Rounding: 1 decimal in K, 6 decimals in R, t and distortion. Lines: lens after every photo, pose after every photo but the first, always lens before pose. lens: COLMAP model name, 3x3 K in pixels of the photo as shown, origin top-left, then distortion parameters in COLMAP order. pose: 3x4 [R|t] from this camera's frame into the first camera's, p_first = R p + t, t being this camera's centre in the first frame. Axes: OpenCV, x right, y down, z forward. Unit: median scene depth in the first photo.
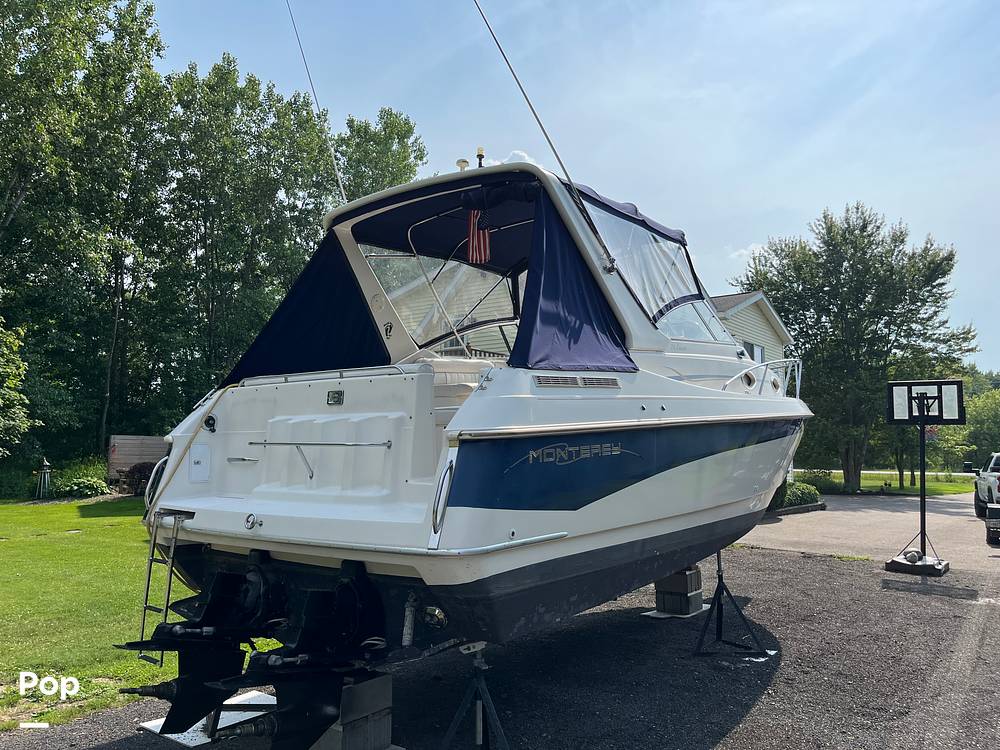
lens RADIAL K [[788.0, 0, 500.0], [0, 788.0, 375.0], [0, 0, 1]] dist [0.085084, -0.129151]
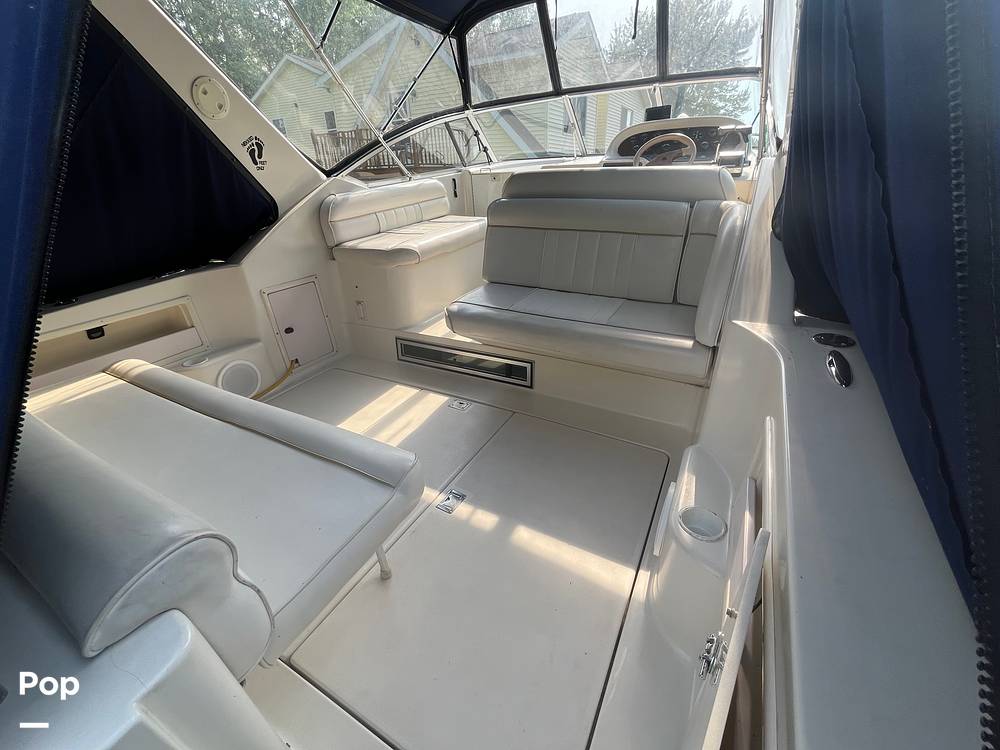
lens RADIAL K [[402.6, 0, 494.6], [0, 402.6, 381.2], [0, 0, 1]] dist [-0.002372, -0.000208]
pose [[0.992692, -0.082392, 0.088167, -0.007970], [0.022152, 0.842634, 0.538031, -0.060026], [-0.118622, -0.532147, 0.838301, 0.556738]]
